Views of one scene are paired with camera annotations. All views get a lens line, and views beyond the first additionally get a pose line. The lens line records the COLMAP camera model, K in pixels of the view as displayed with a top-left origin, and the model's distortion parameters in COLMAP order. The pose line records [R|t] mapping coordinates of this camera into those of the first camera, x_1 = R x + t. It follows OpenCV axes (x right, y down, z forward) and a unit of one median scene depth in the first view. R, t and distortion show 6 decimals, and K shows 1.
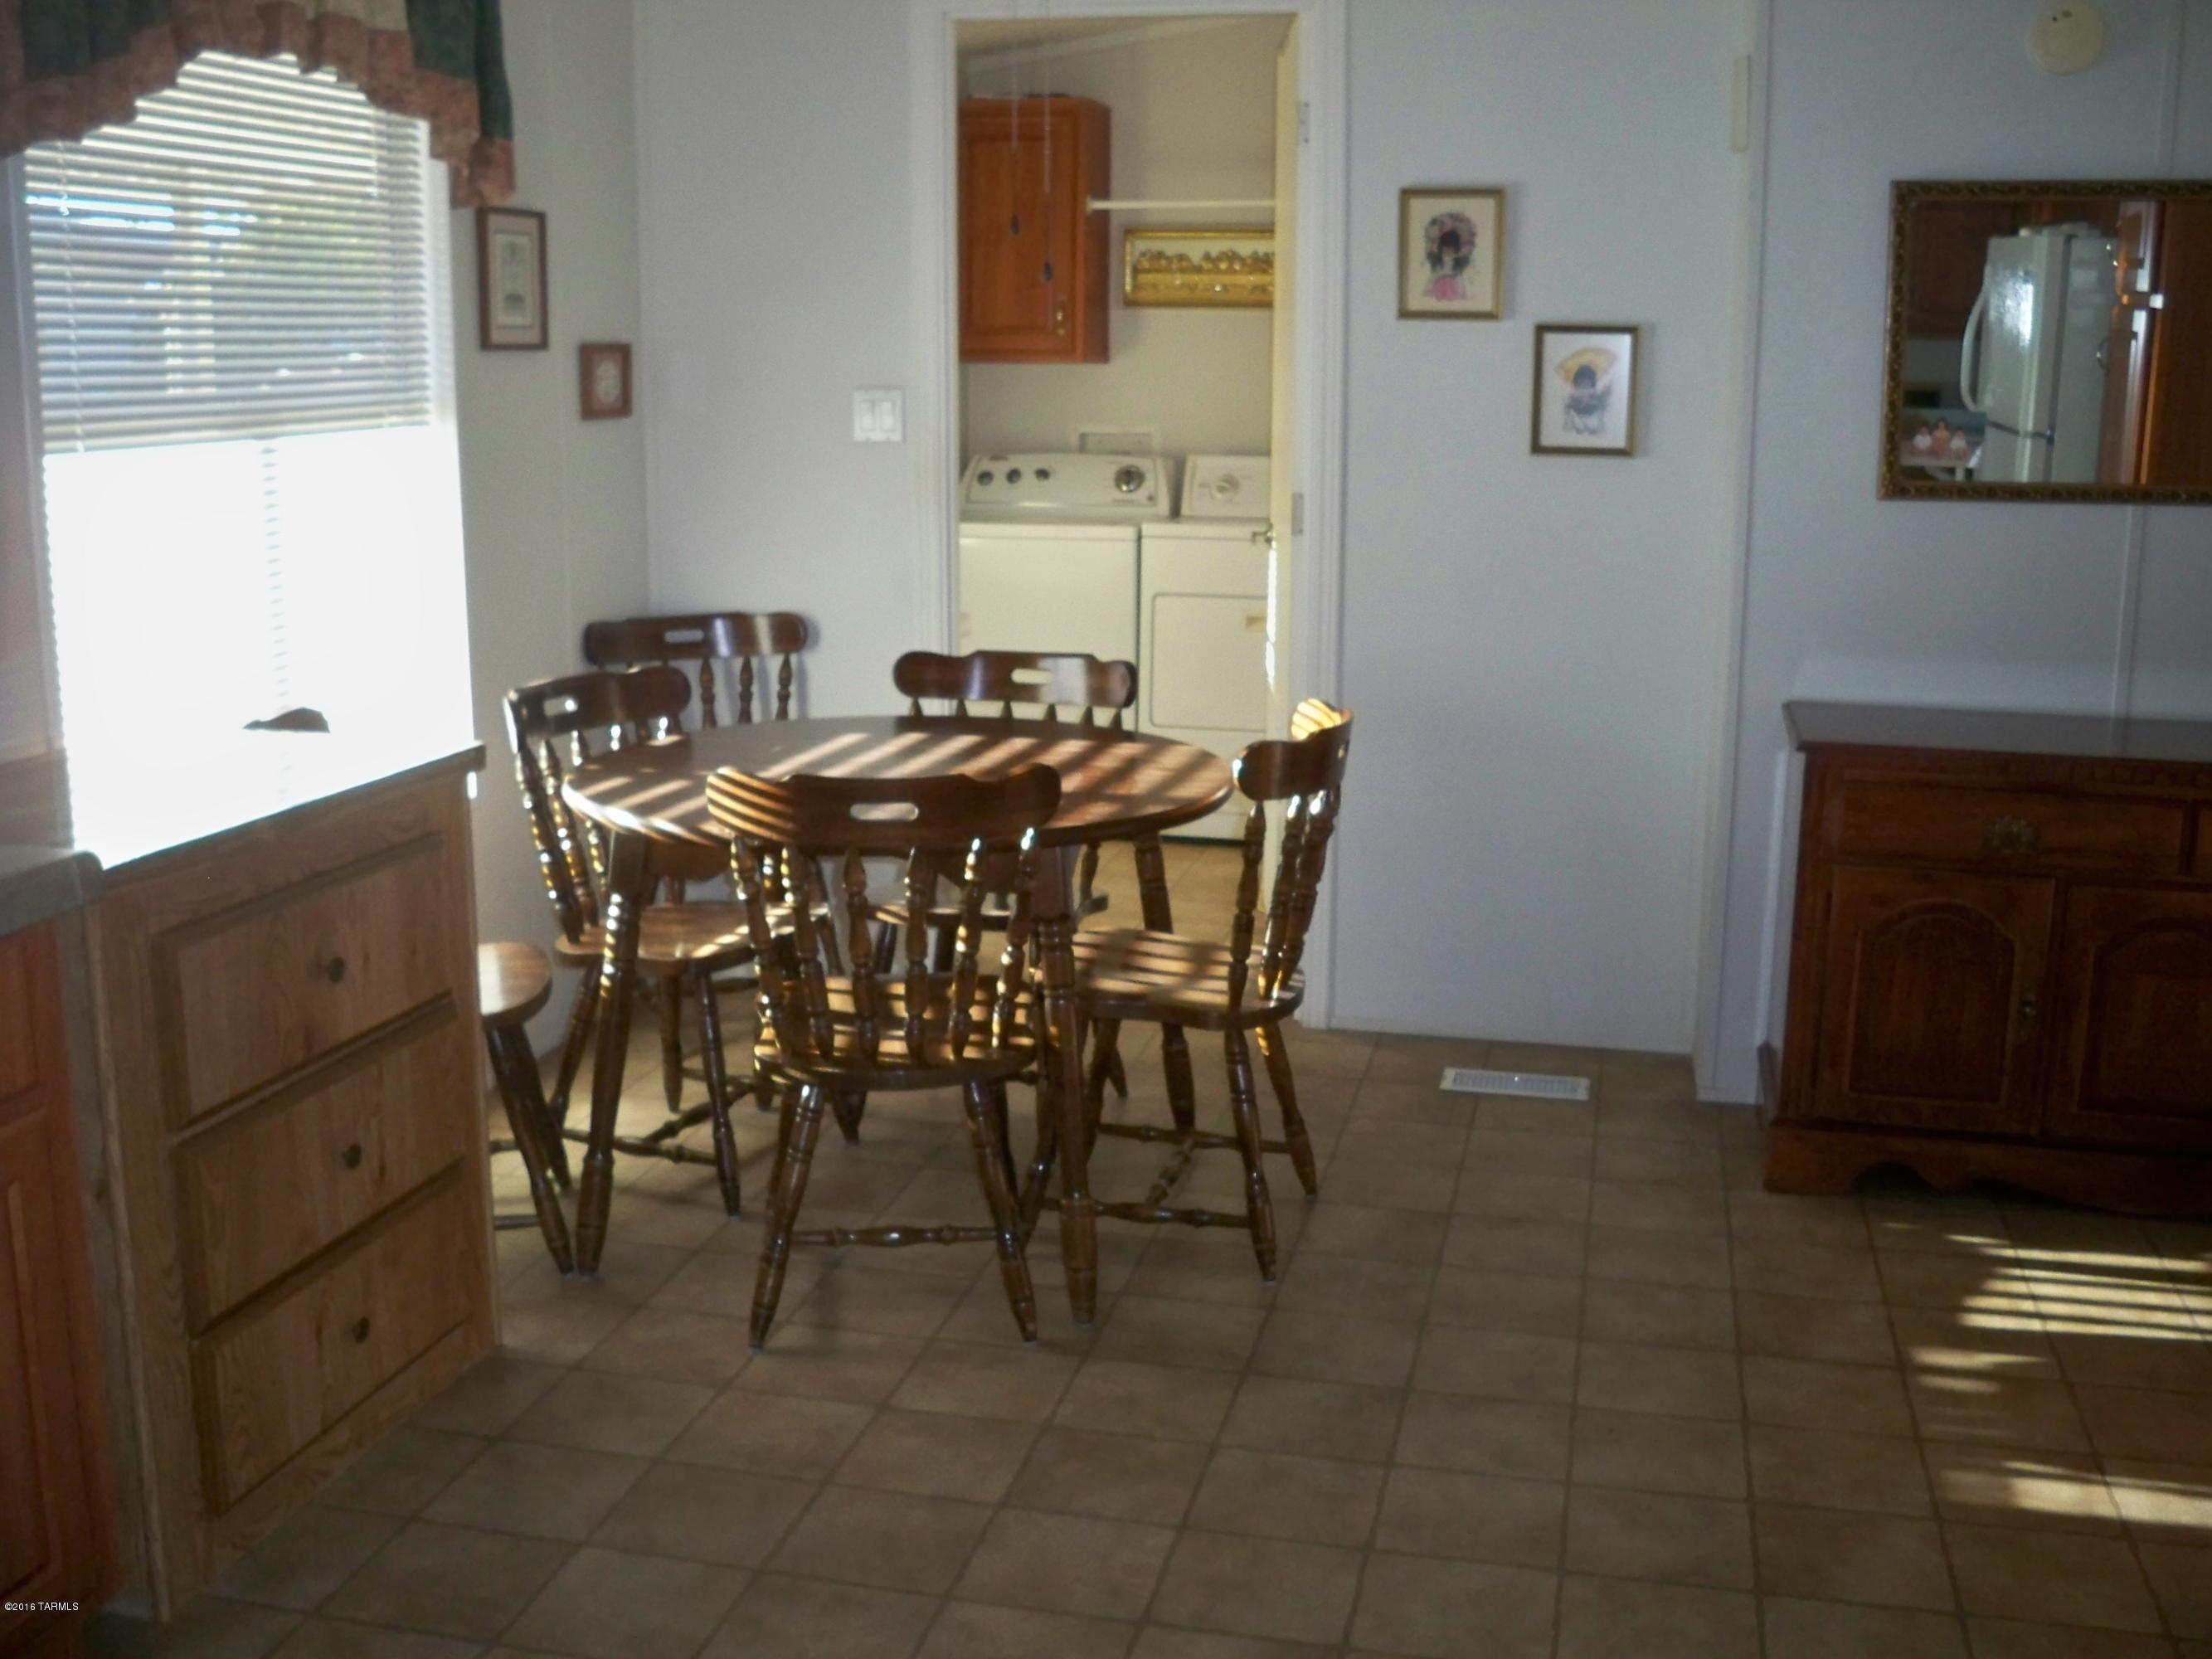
lens RADIAL K [[2312.8, 0, 1106.0], [0, 2312.8, 829.5], [0, 0, 1]] dist [-0.117691, 0.048087]
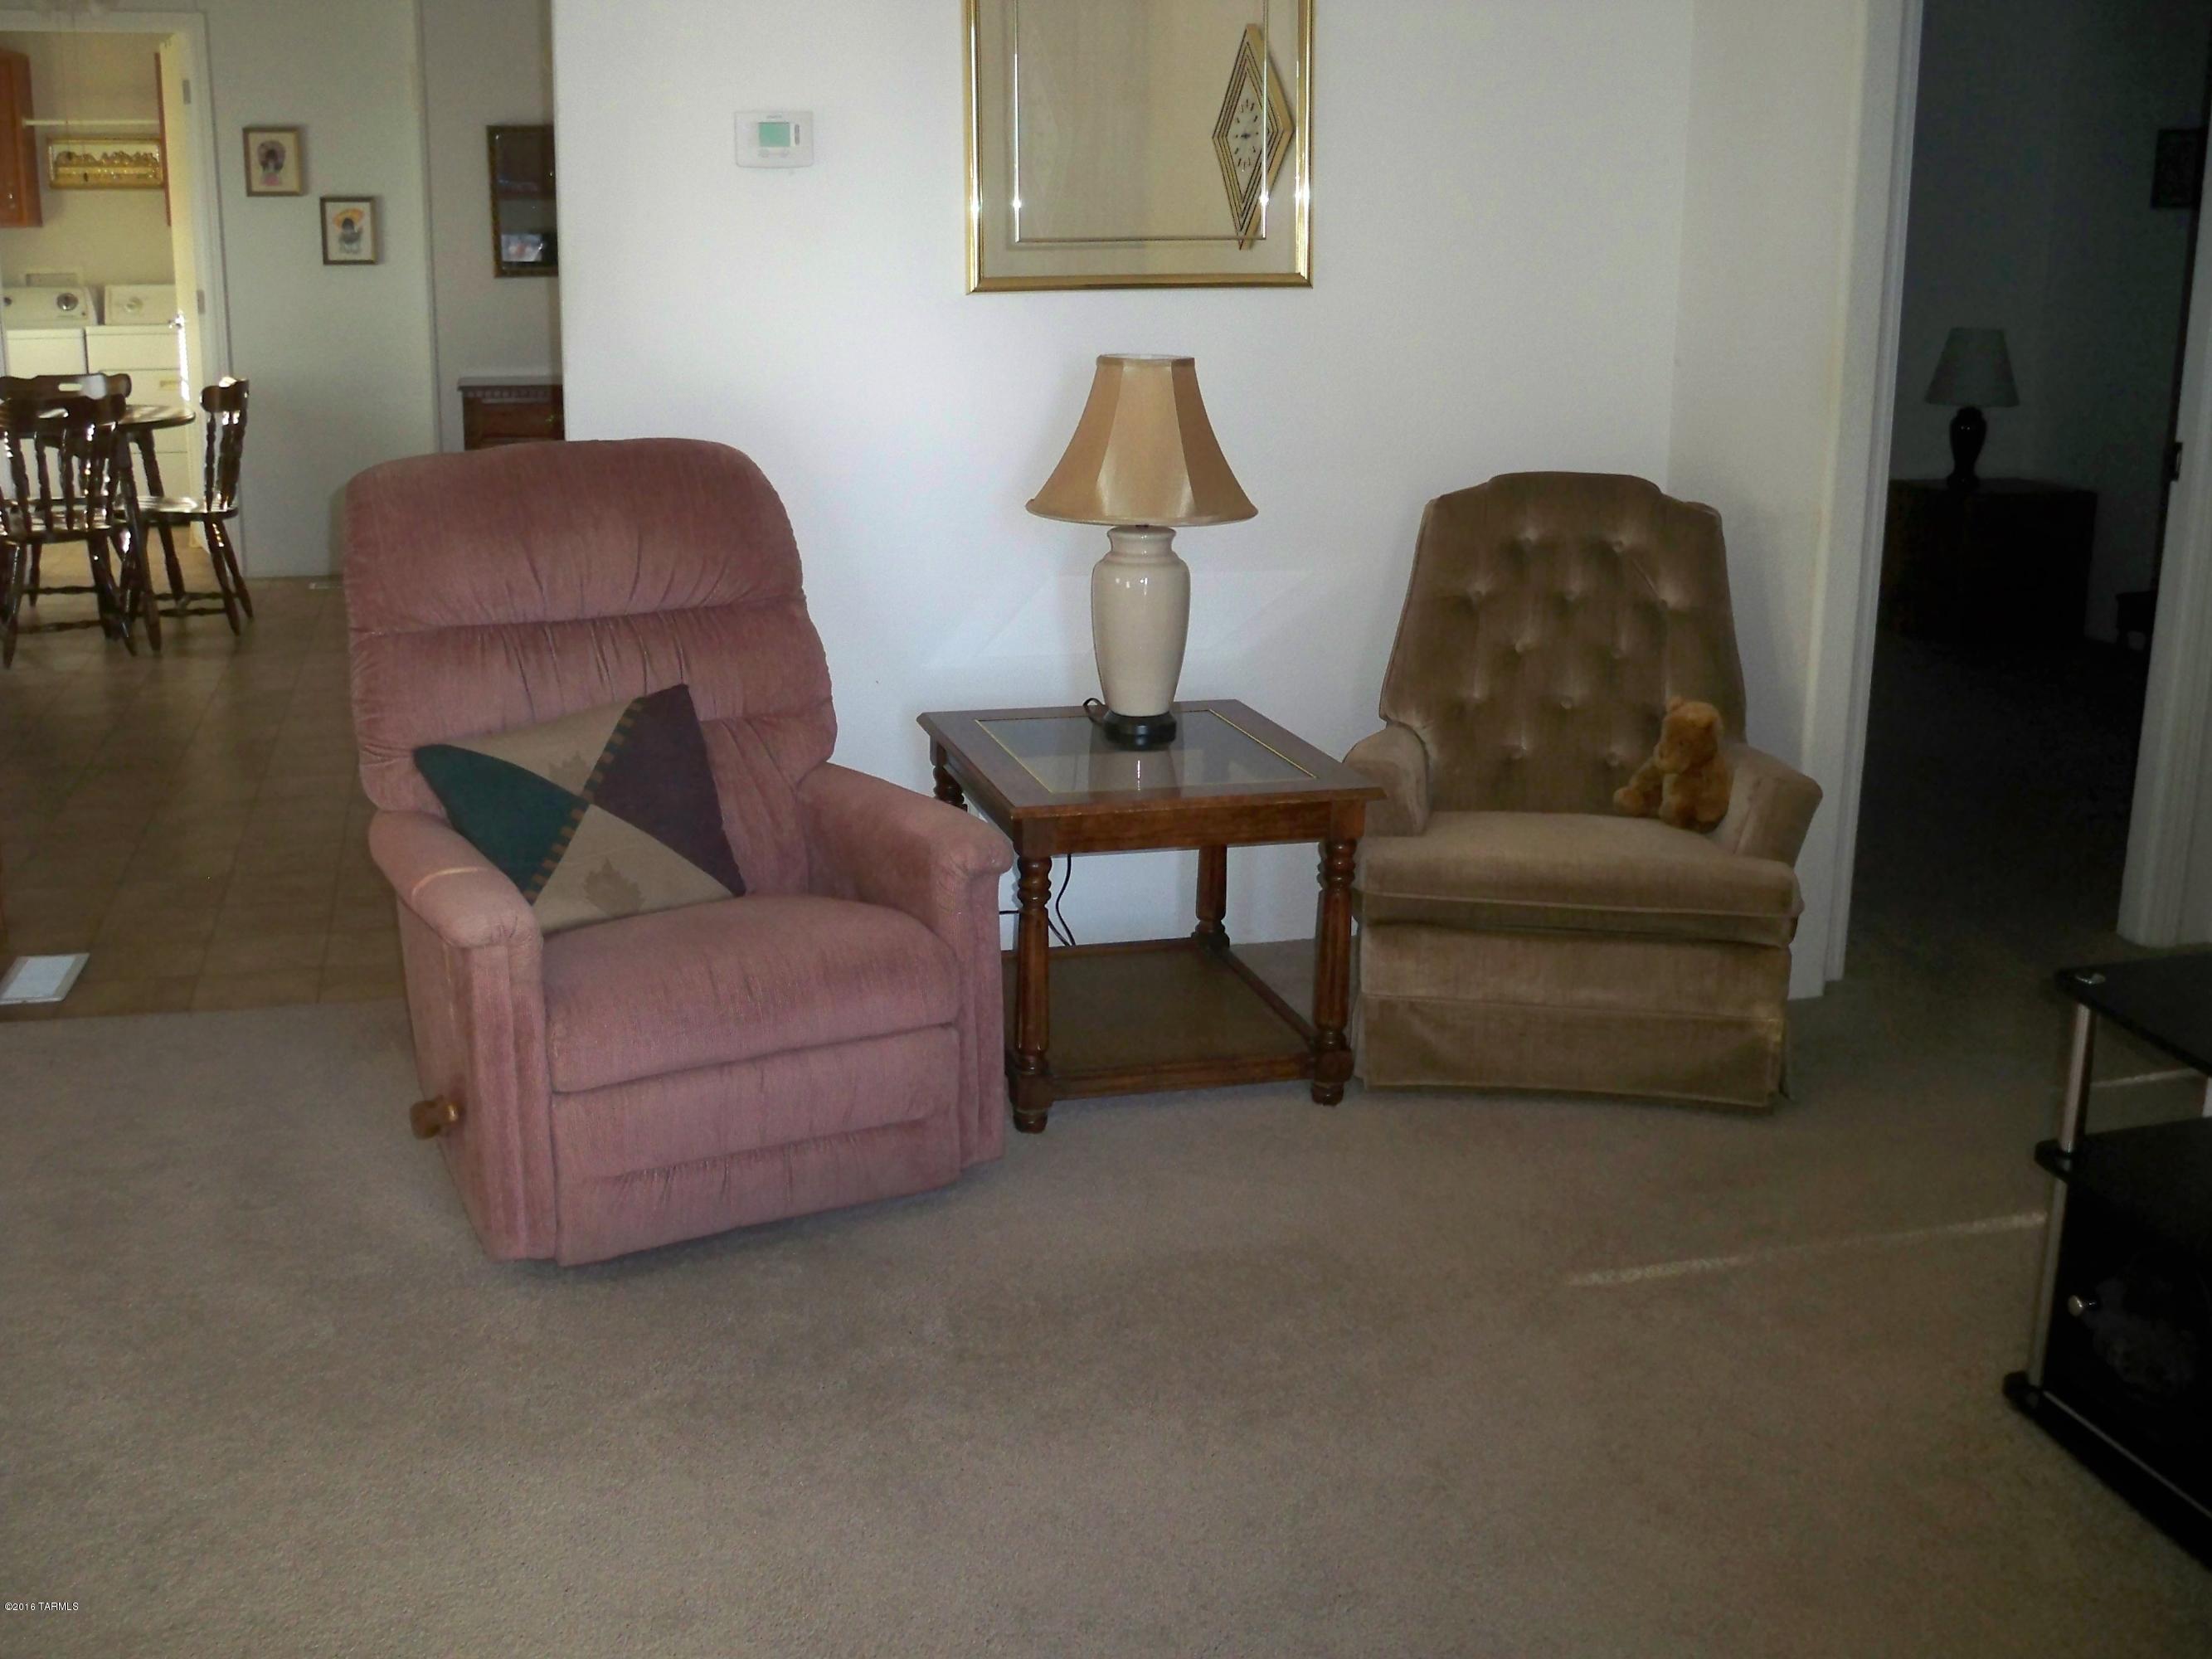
lens RADIAL K [[2312.8, 0, 1106.0], [0, 2312.8, 829.5], [0, 0, 1]] dist [-0.117691, 0.048087]
pose [[0.879911, -0.116828, 0.460553, -0.164940], [0.090825, 0.992783, 0.078311, 0.211833], [-0.466378, -0.027077, 0.884171, -0.976544]]
